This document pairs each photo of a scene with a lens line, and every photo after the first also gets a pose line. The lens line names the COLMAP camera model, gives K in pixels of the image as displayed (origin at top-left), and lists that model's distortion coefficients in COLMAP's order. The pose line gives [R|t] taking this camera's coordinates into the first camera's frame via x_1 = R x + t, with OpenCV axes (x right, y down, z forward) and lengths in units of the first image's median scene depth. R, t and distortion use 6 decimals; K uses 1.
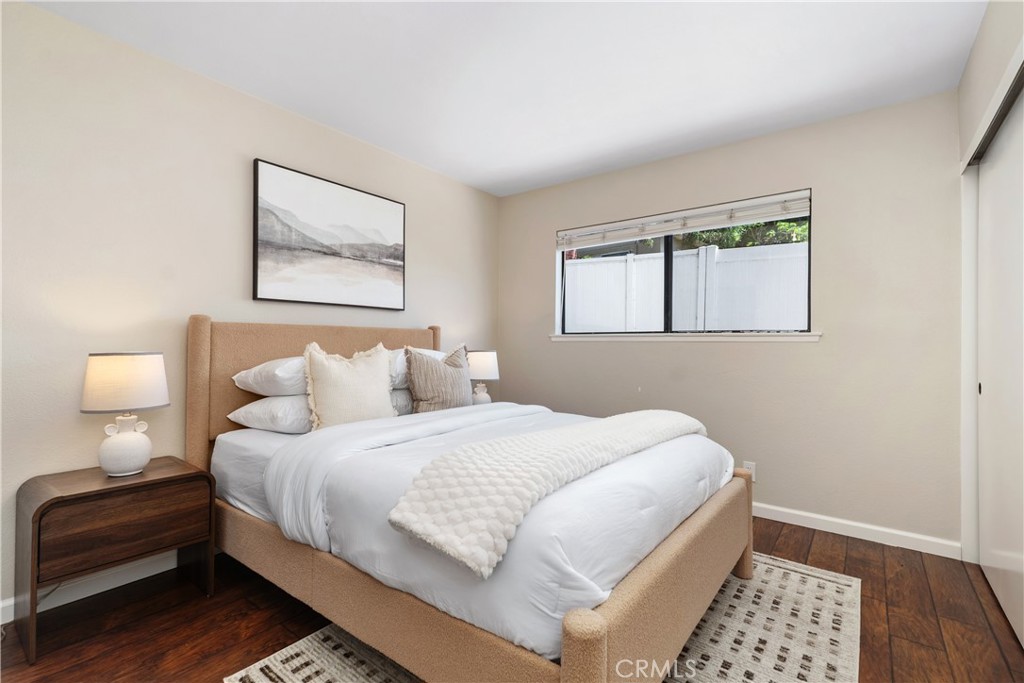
lens RADIAL K [[469.4, 0, 520.8], [0, 469.4, 339.2], [0, 0, 1]] dist [0.004285, 0.000322]
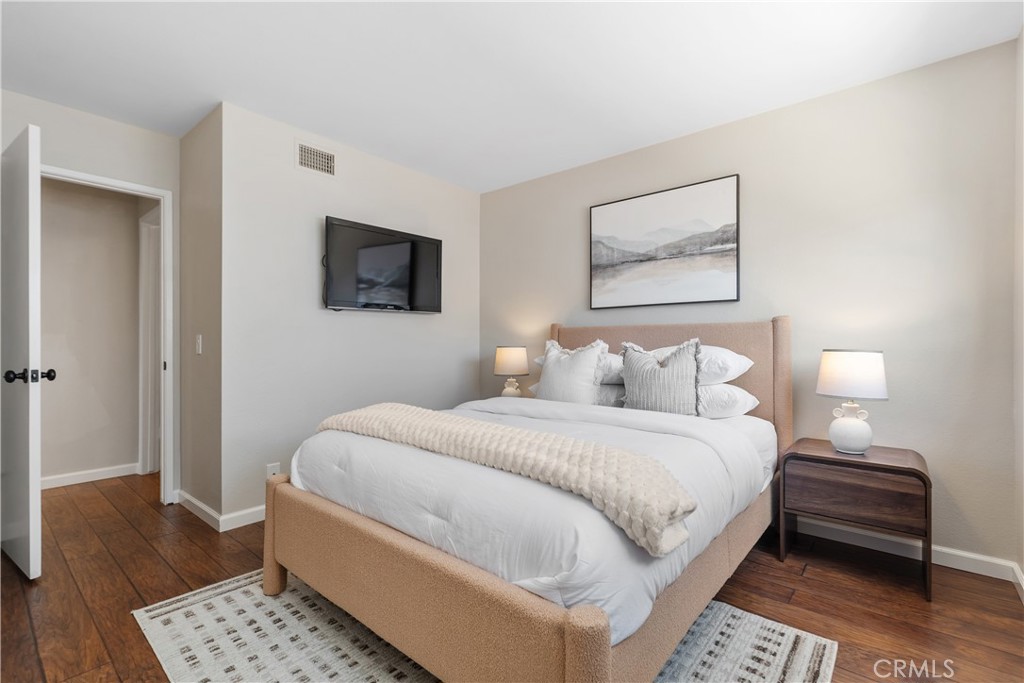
lens RADIAL K [[469.4, 0, 520.3], [0, 469.4, 343.4], [0, 0, 1]] dist [0.004285, 0.000322]
pose [[-0.077691, 0.008754, -0.996939, 0.722487], [0.021326, 0.999747, 0.007116, 0.002333], [0.996749, -0.020708, -0.077858, 0.772199]]
